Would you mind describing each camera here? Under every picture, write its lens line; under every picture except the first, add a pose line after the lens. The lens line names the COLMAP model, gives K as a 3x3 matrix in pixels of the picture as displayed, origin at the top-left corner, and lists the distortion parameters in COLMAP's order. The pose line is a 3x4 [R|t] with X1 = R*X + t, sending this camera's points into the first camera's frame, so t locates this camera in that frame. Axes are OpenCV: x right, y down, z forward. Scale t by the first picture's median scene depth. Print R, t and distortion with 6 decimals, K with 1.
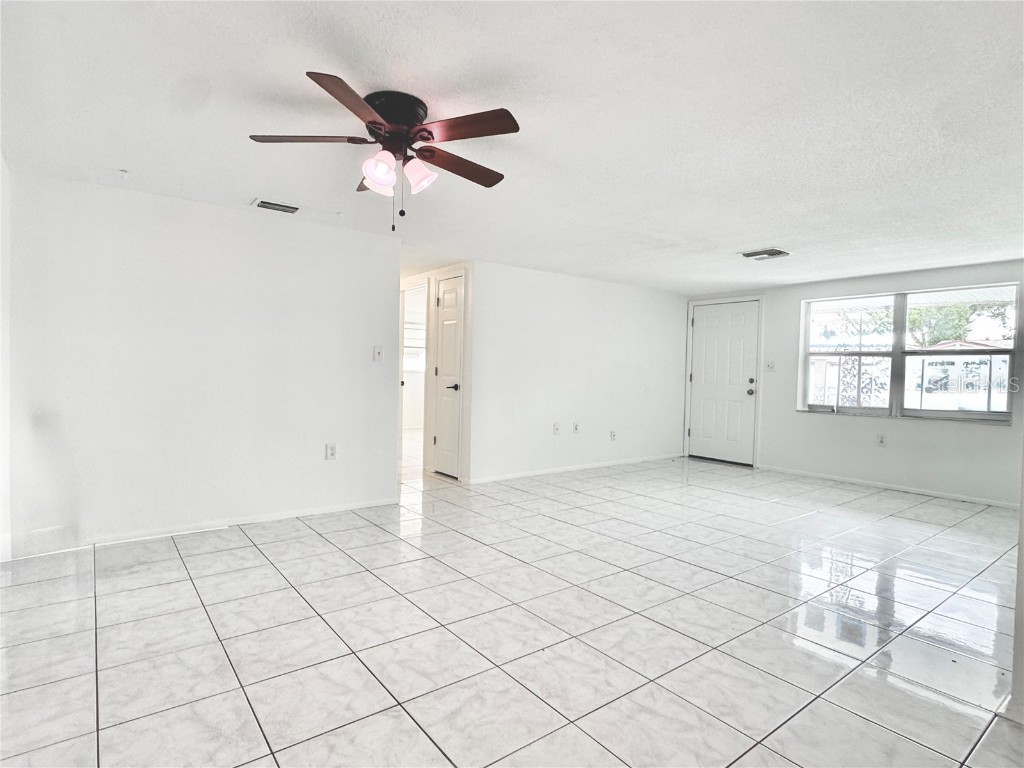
lens RADIAL K [[545.5, 0, 504.8], [0, 545.5, 385.0], [0, 0, 1]] dist [-0.002463, 0.001102]
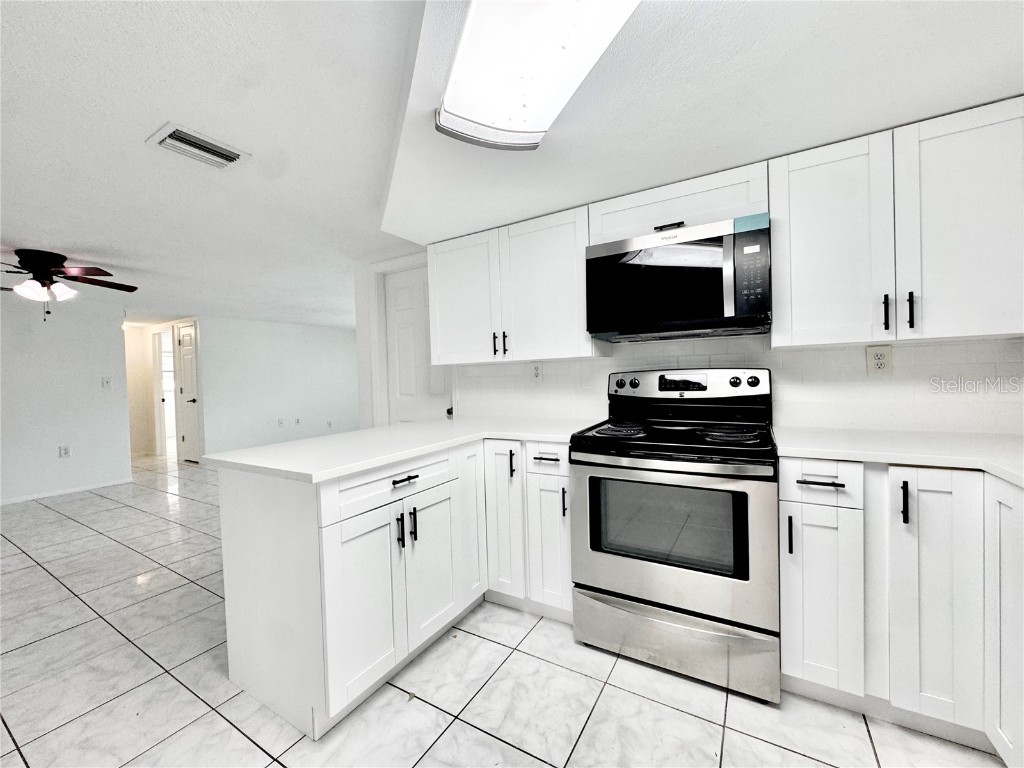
lens RADIAL K [[412.1, 0, 512.9], [0, 412.1, 383.3], [0, 0, 1]] dist [-0.002511, 0.000241]
pose [[0.926895, -0.052161, 0.371679, 0.279909], [0.056548, 0.998399, -0.000906, 0.006444], [-0.371037, 0.021858, 0.928361, -0.331139]]
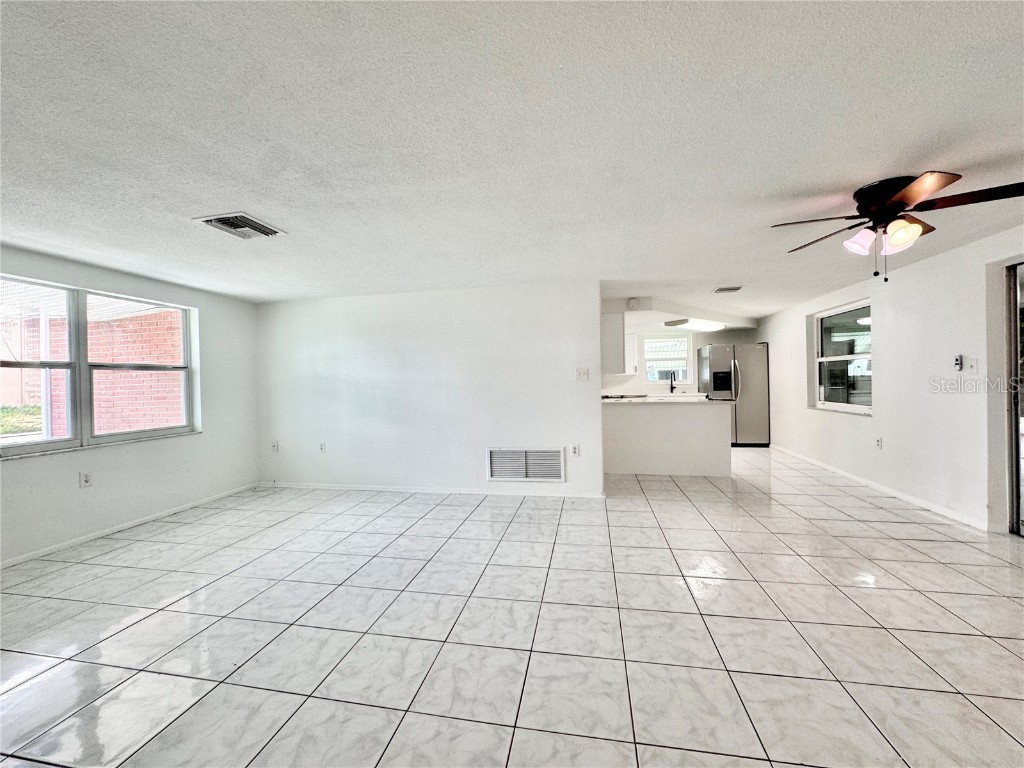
lens RADIAL K [[412.1, 0, 510.9], [0, 412.1, 380.5], [0, 0, 1]] dist [-0.002511, 0.000241]
pose [[-0.670171, -0.007284, 0.742171, -0.127785], [0.025872, 0.999115, 0.033168, -0.039344], [-0.741756, 0.041429, -0.669389, 0.883091]]
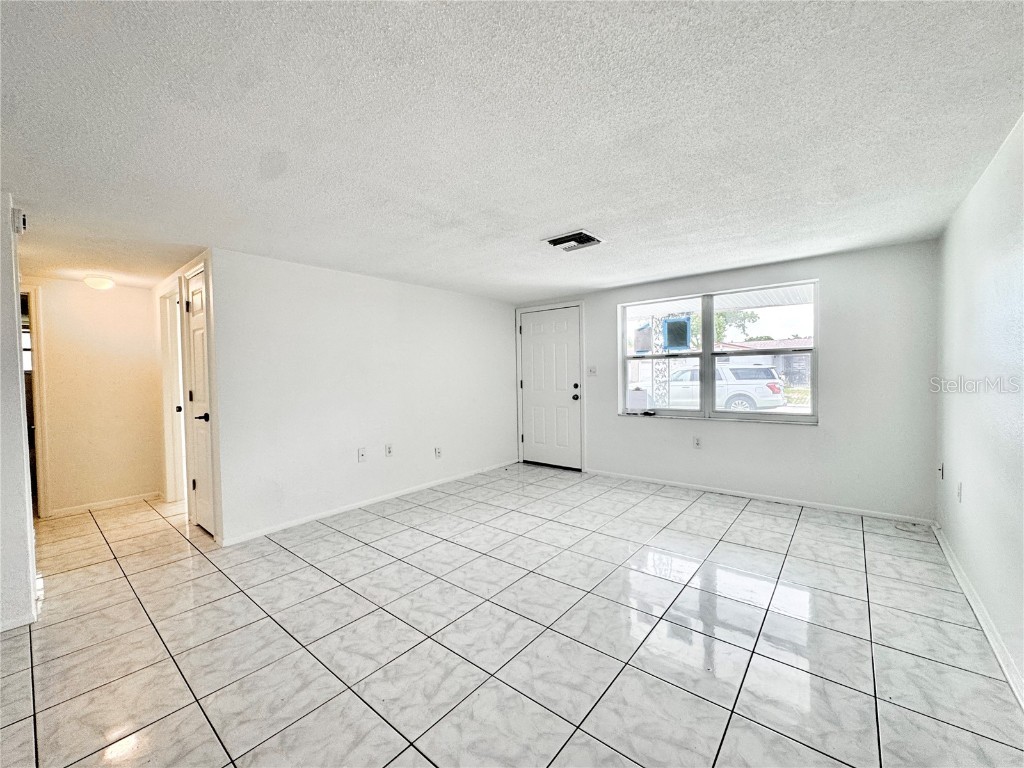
lens RADIAL K [[412.1, 0, 508.9], [0, 412.1, 382.8], [0, 0, 1]] dist [-0.002511, 0.000241]
pose [[0.973206, -0.045439, 0.225400, 0.181877], [0.045953, 0.998939, 0.002970, -0.024378], [-0.225296, 0.007467, 0.974262, 0.324550]]
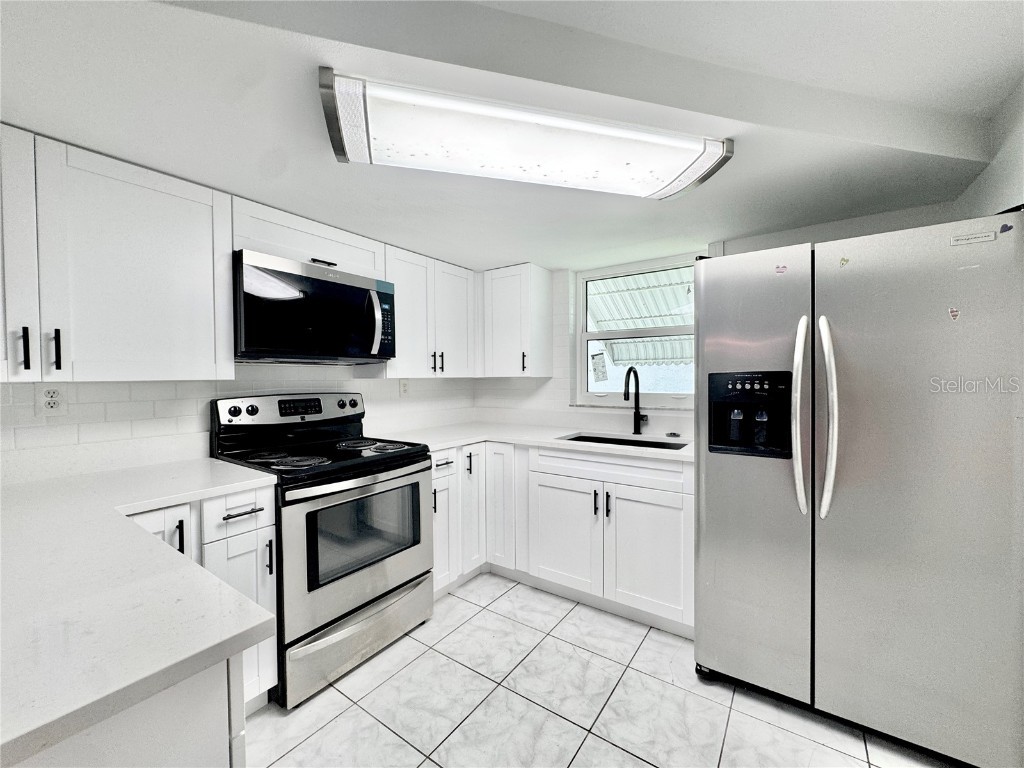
lens RADIAL K [[412.1, 0, 508.9], [0, 412.1, 384.7], [0, 0, 1]] dist [-0.002511, 0.000241]
pose [[-0.302508, -0.032496, 0.952593, 0.140940], [0.027601, 0.998701, 0.042834, -0.016575], [-0.952747, 0.039250, -0.301218, -0.125404]]
